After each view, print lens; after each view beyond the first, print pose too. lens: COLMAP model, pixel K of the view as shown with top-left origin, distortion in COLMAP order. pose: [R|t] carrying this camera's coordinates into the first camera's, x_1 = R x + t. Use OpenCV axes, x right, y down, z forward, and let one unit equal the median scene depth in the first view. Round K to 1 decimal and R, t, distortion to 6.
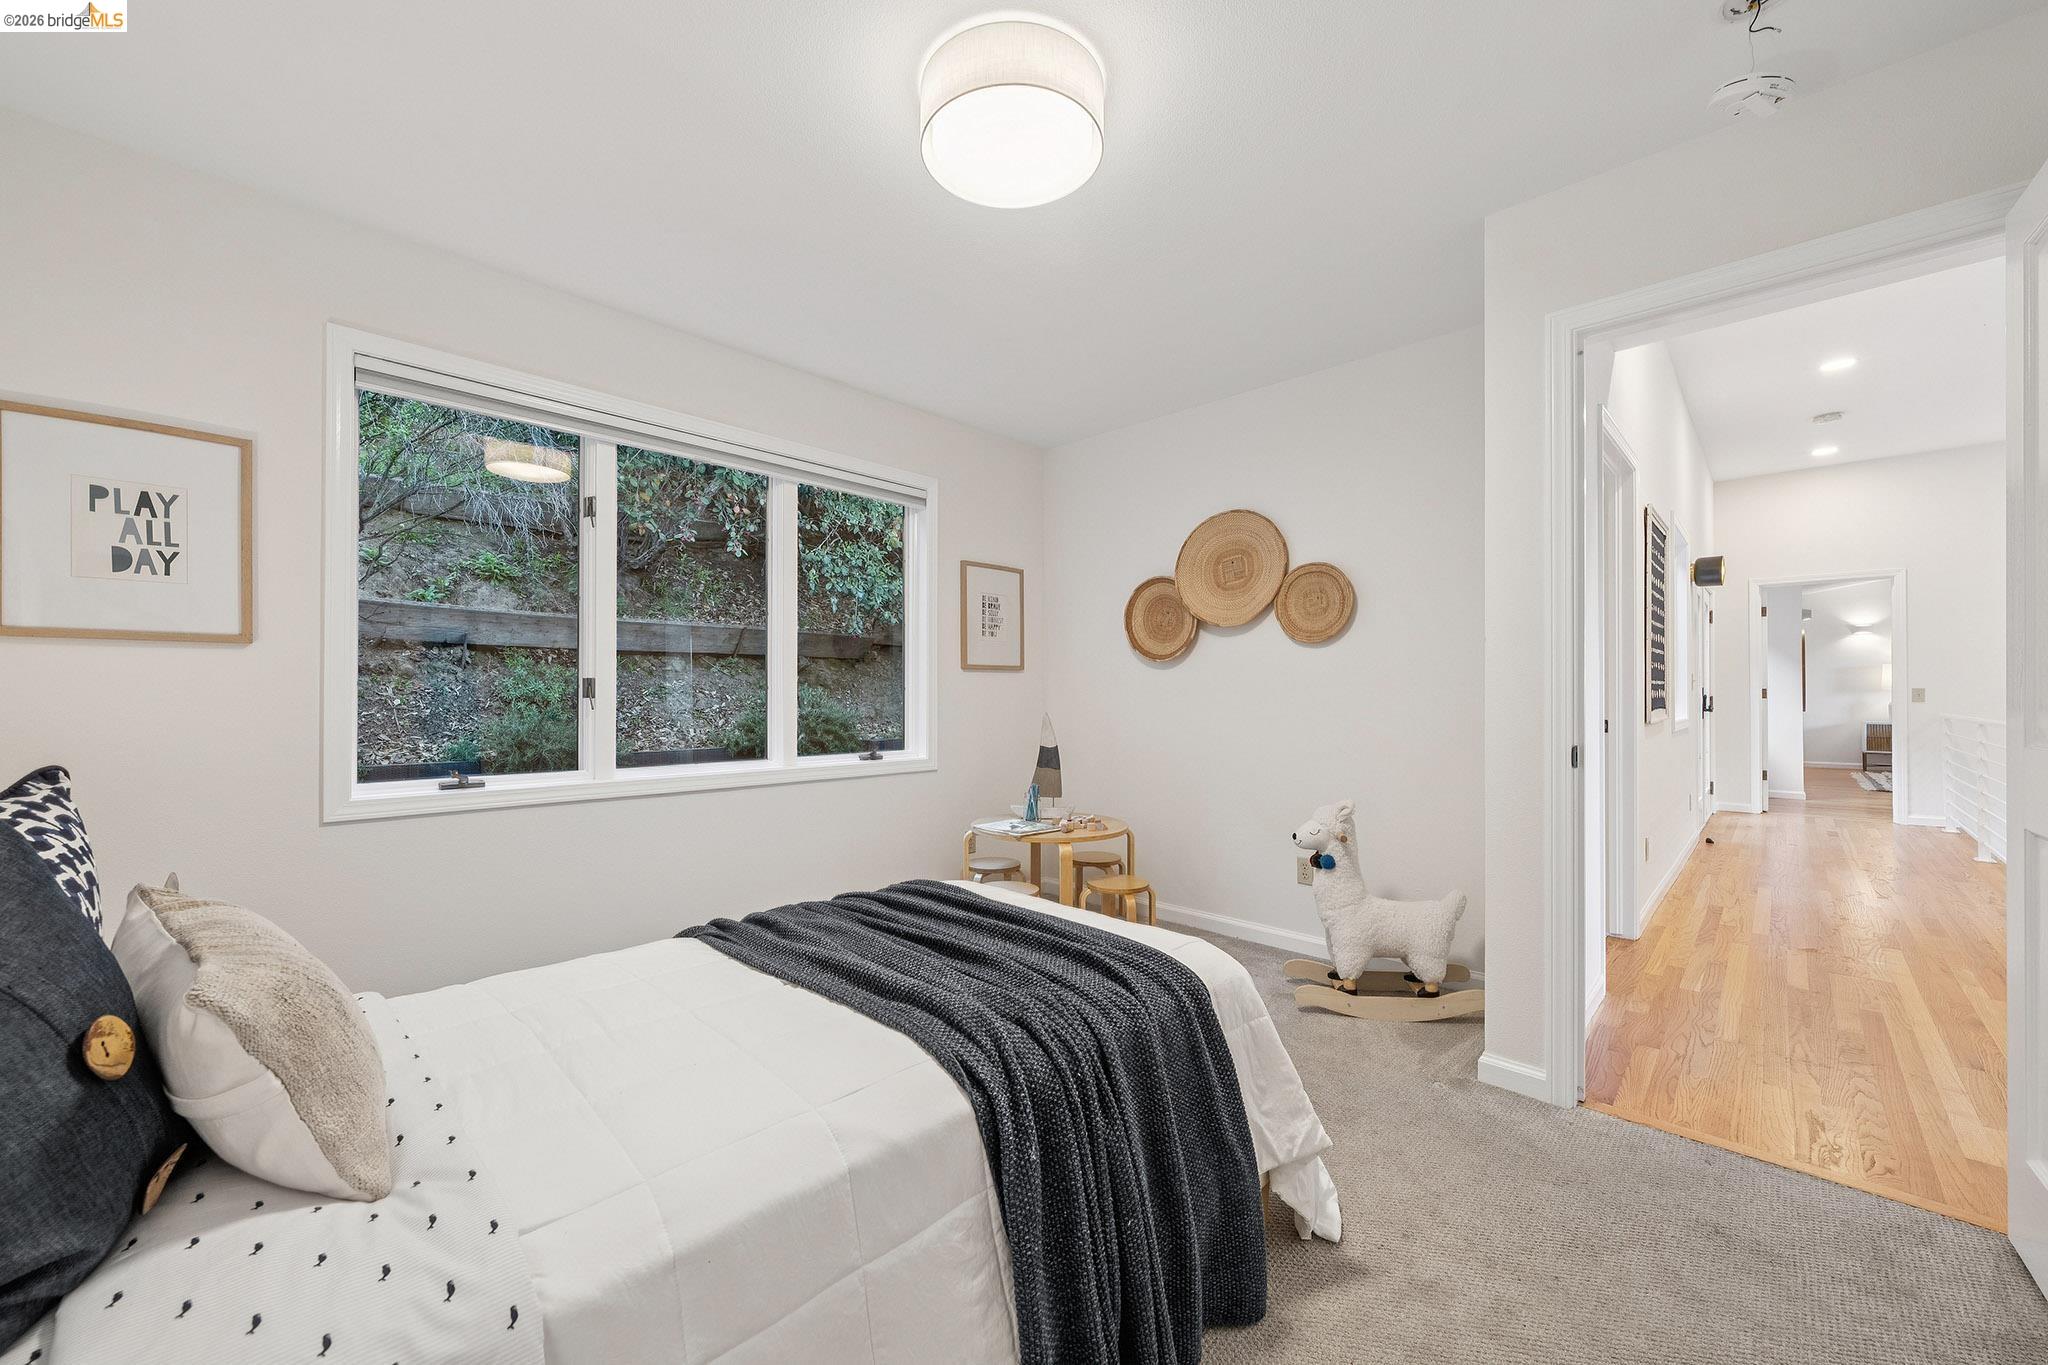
lens RADIAL K [[799.4, 0, 1018.7], [0, 799.4, 690.7], [0, 0, 1]] dist [-0.003126, -0.000175]
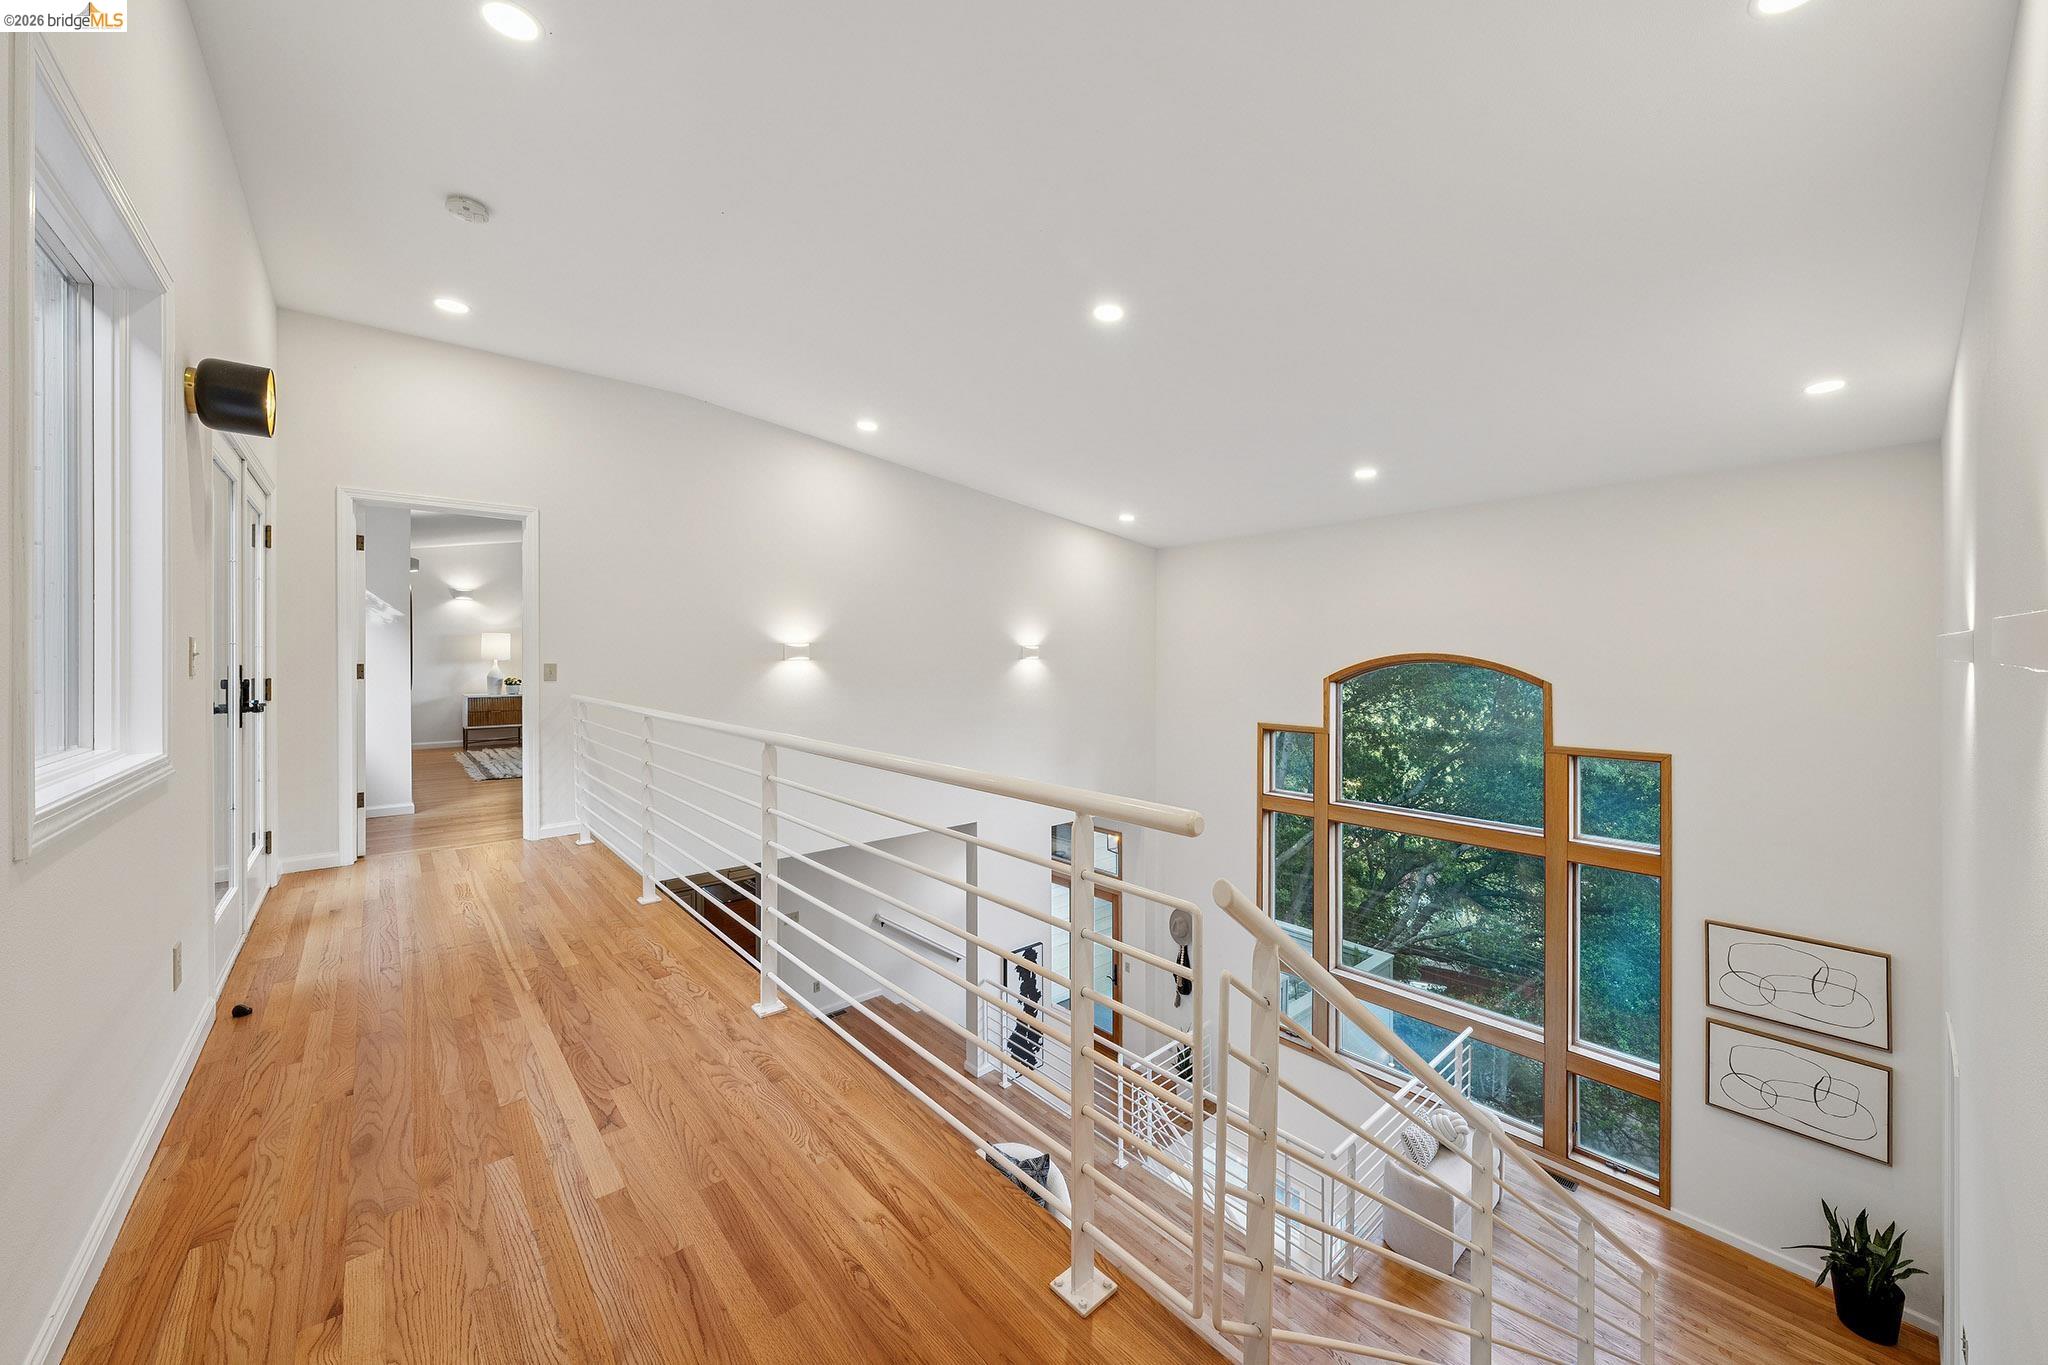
lens RADIAL K [[734.2, 0, 1001.4], [0, 734.2, 661.0], [0, 0, 1]] dist [0.001708, -0.000127]
pose [[0.099658, -0.003807, 0.995014, 0.263816], [-0.006692, 0.999967, 0.004496, -0.007644], [-0.994999, -0.007107, 0.099629, 0.283228]]
